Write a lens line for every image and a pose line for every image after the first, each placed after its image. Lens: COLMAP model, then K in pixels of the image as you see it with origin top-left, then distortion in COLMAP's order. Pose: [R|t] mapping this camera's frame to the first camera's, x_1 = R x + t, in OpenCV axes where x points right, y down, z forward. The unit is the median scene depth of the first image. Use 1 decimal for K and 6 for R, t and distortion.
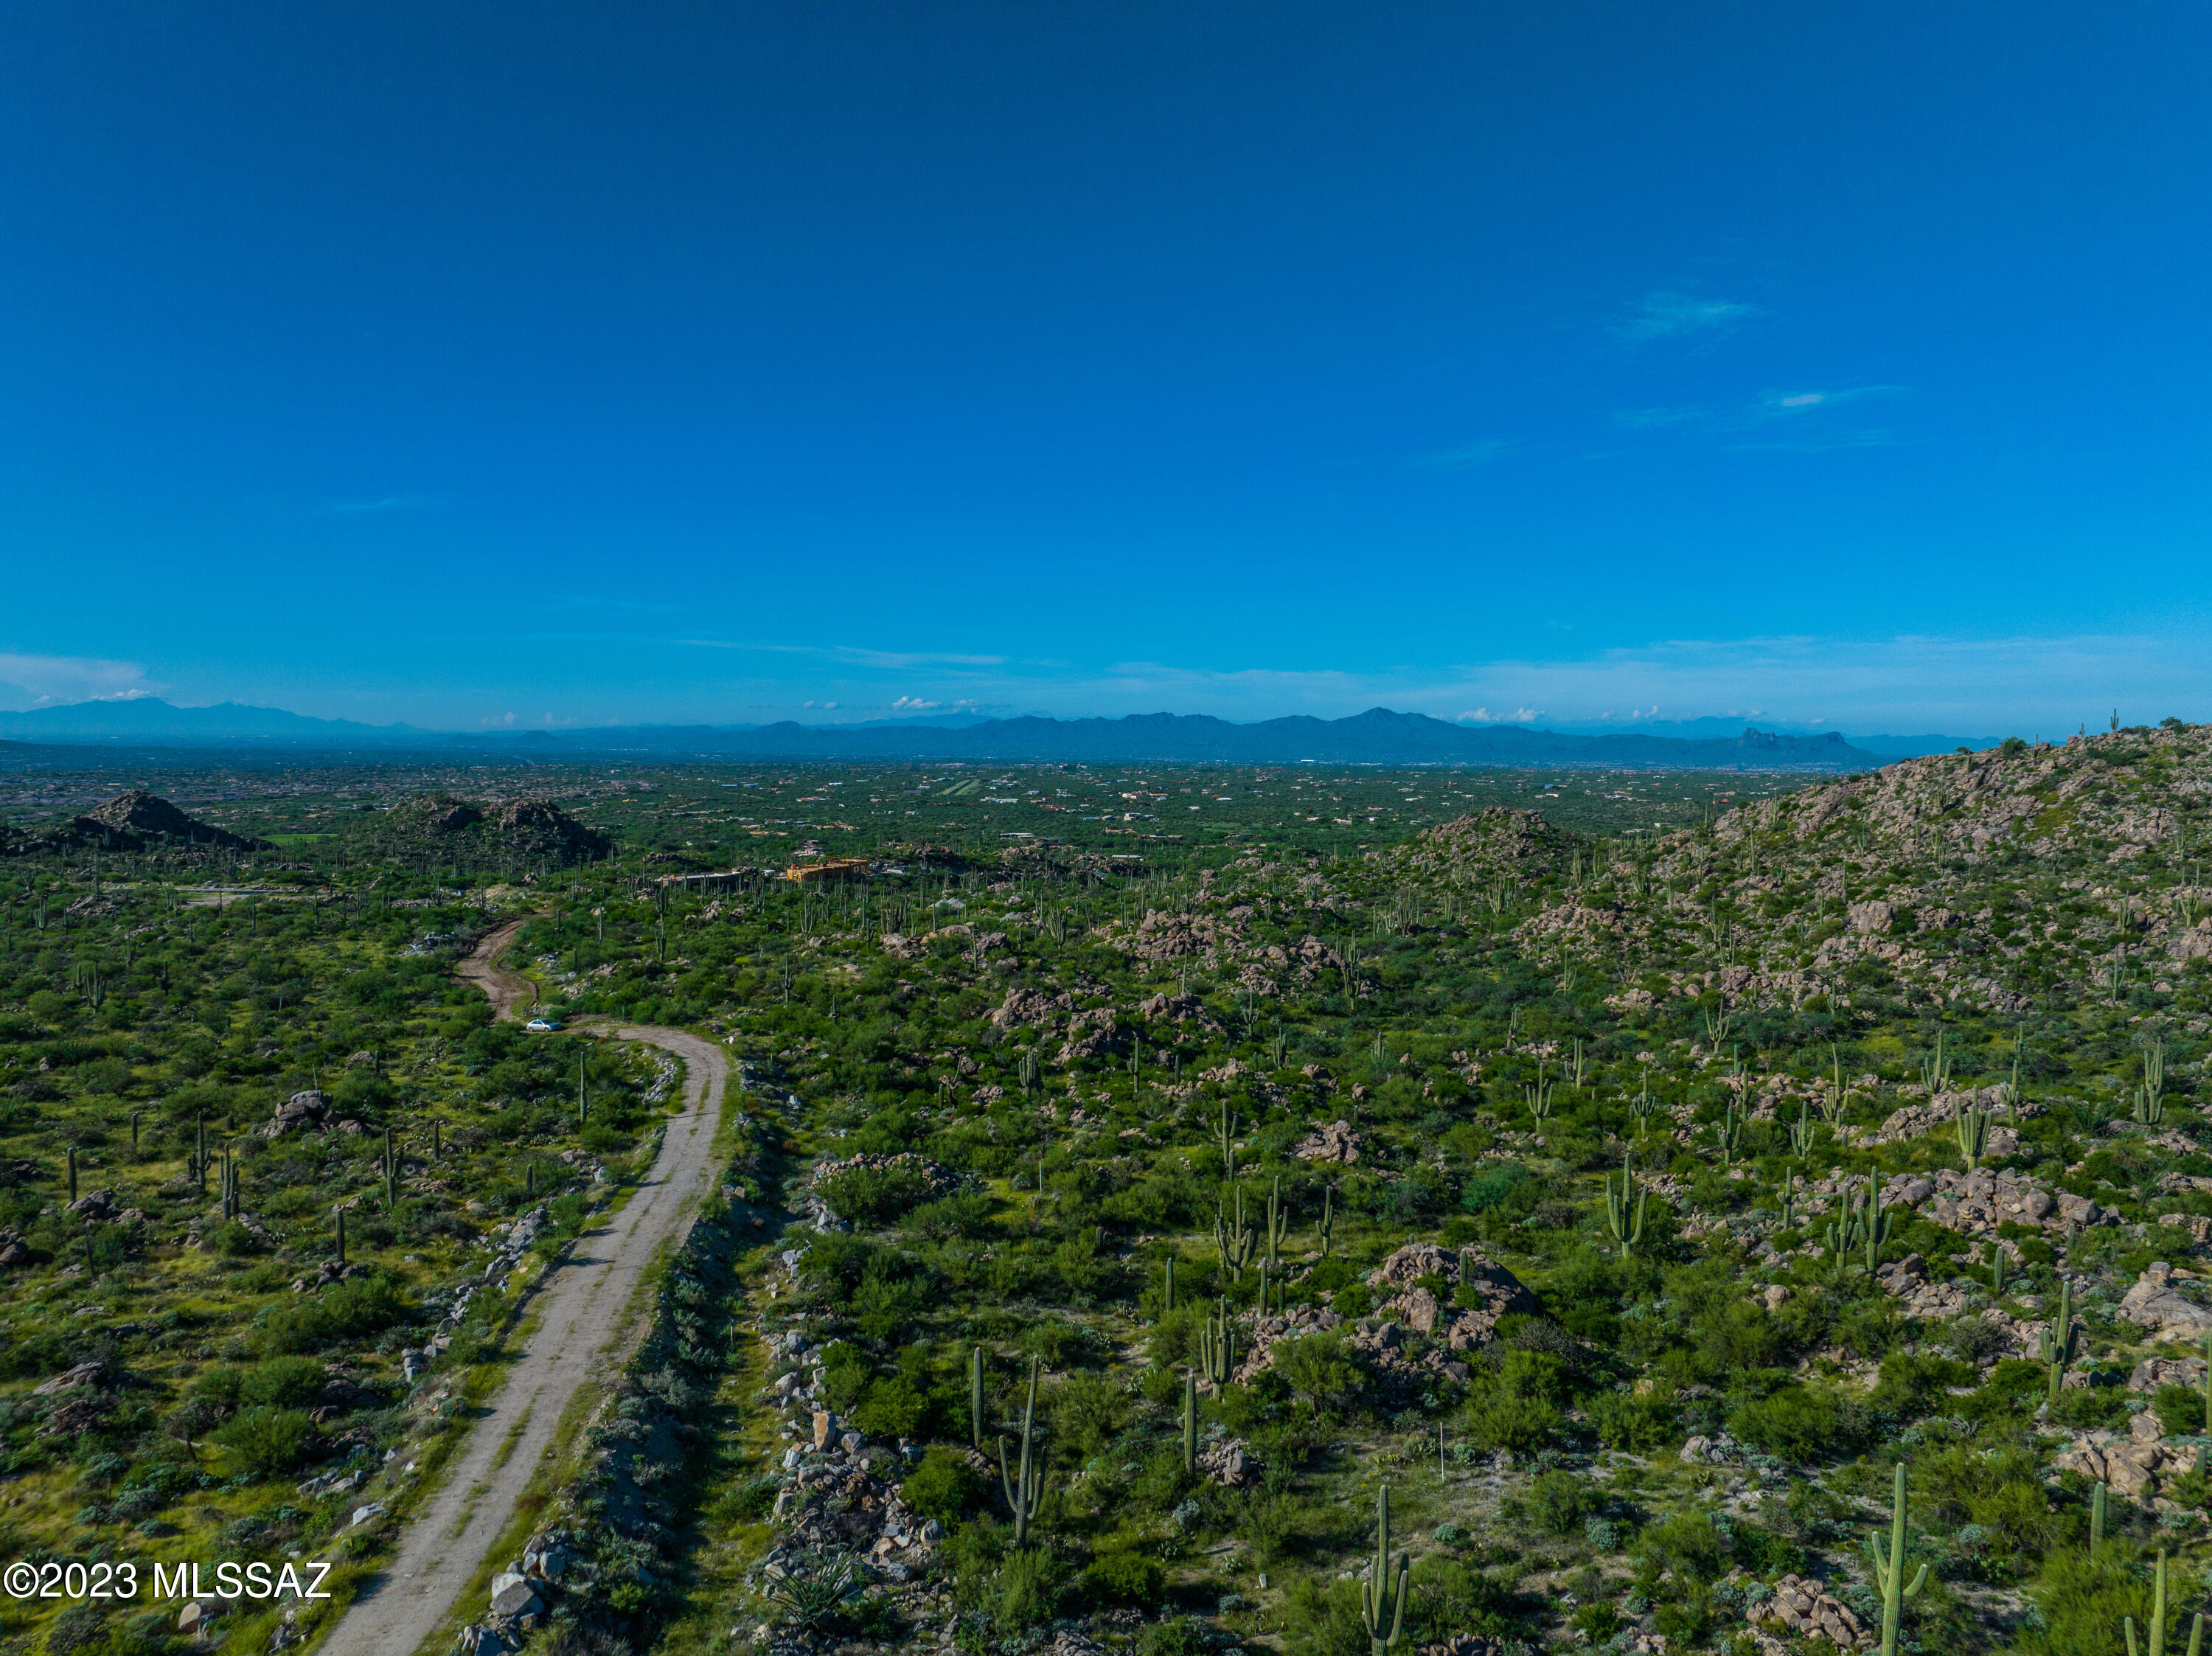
lens RADIAL K [[1553.5, 0, 1106.0], [0, 1553.5, 828.0], [0, 0, 1]] dist [-0.035850, -0.001965]
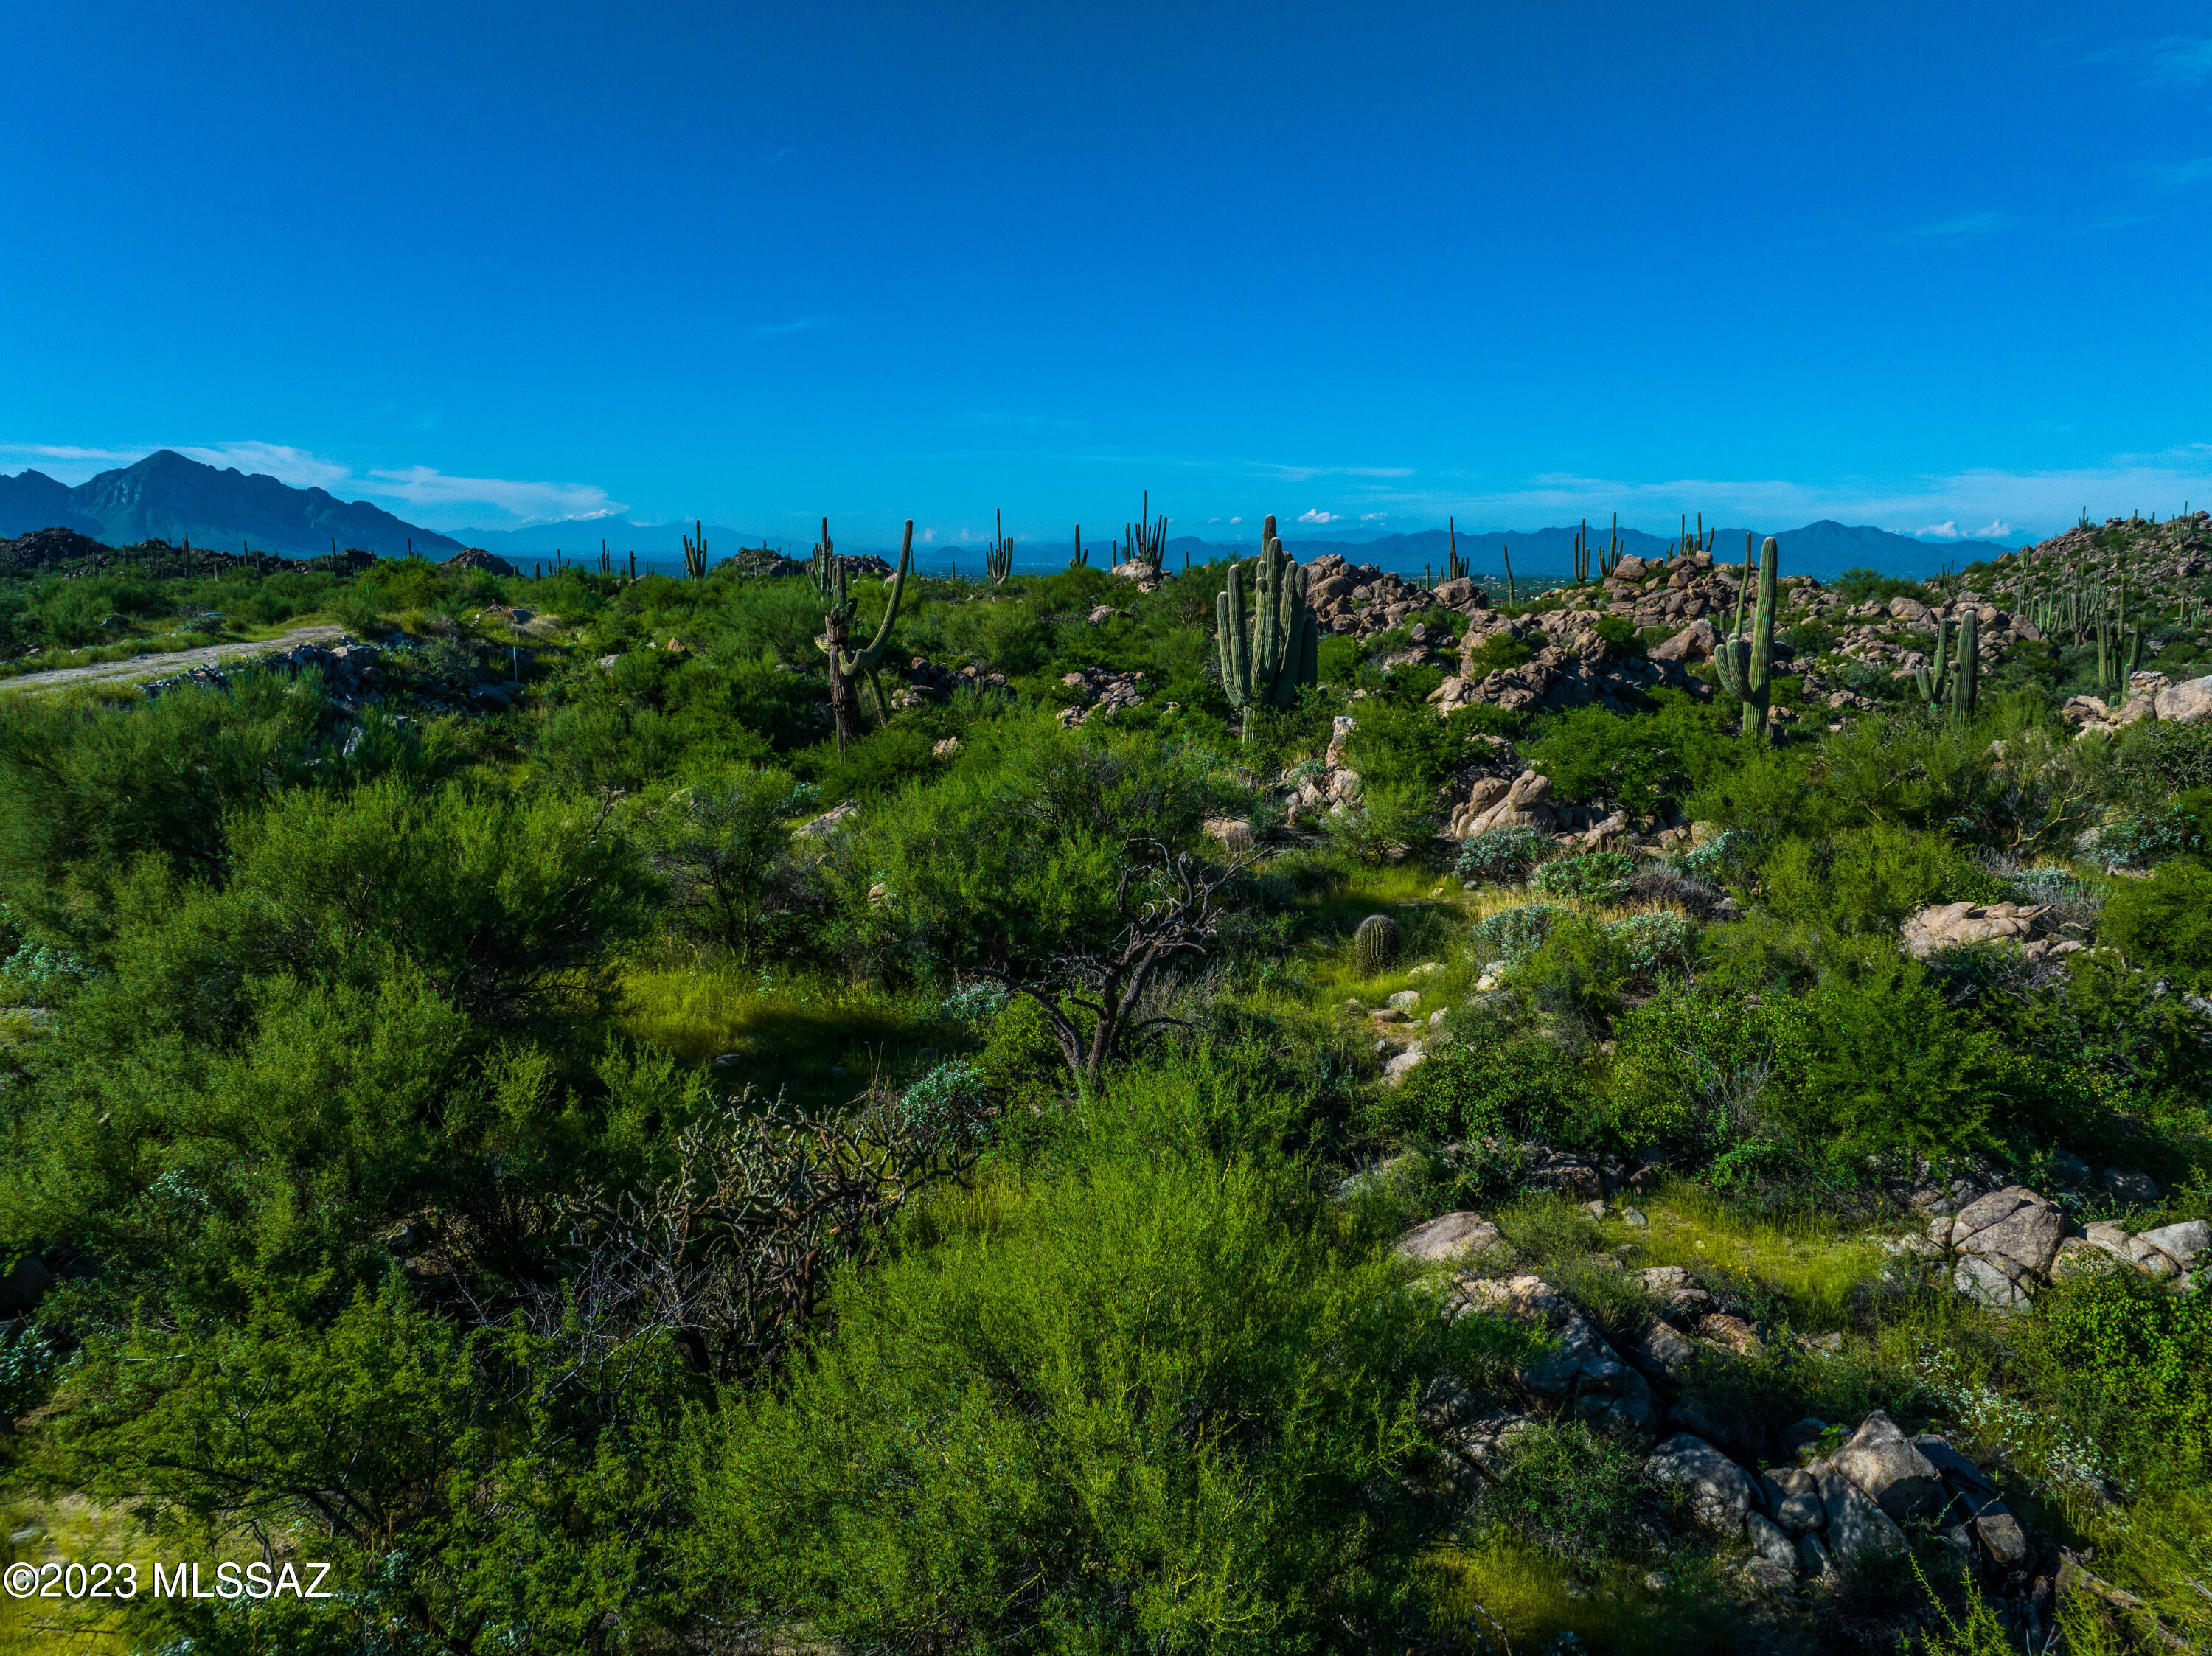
lens RADIAL K [[1564.6, 0, 1106.0], [0, 1564.6, 828.0], [0, 0, 1]] dist [-0.067201, 0.036080]
pose [[0.967766, 0.042737, -0.248197, -0.009278], [-0.013727, 0.992983, 0.117458, 0.091879], [0.251475, -0.110265, 0.961562, 0.457473]]
